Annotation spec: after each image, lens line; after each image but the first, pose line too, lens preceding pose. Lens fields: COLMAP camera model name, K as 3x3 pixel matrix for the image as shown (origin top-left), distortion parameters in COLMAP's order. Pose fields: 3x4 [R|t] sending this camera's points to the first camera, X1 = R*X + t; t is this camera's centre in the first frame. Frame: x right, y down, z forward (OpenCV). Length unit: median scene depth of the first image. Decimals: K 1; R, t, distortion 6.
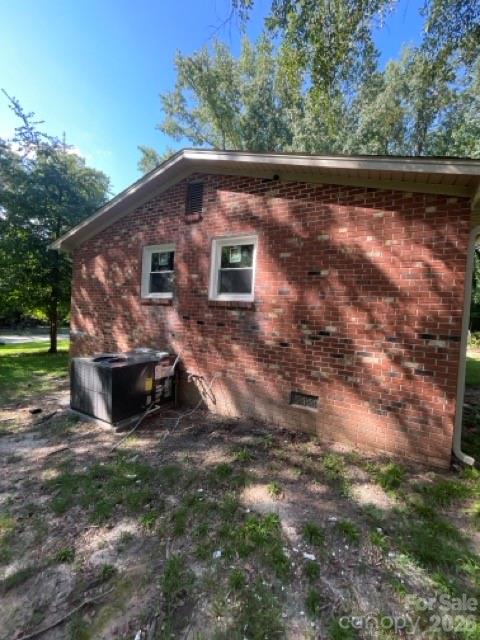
lens RADIAL K [[258.1, 0, 240.0], [0, 258.1, 321.0], [0, 0, 1]] dist [0.001029, 0.000081]
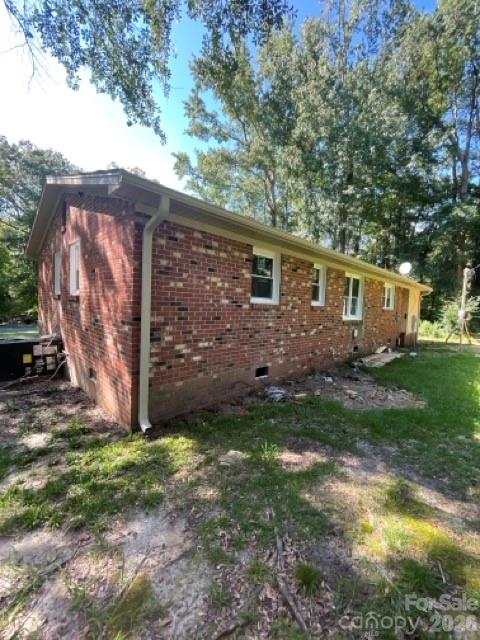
lens RADIAL K [[258.1, 0, 239.0], [0, 258.1, 319.7], [0, 0, 1]] dist [0.001029, 0.000081]
pose [[0.965043, -0.002332, -0.262083, 0.210856], [0.010011, 0.999559, 0.027968, 0.002990], [0.261902, -0.029614, 0.964640, -0.000602]]
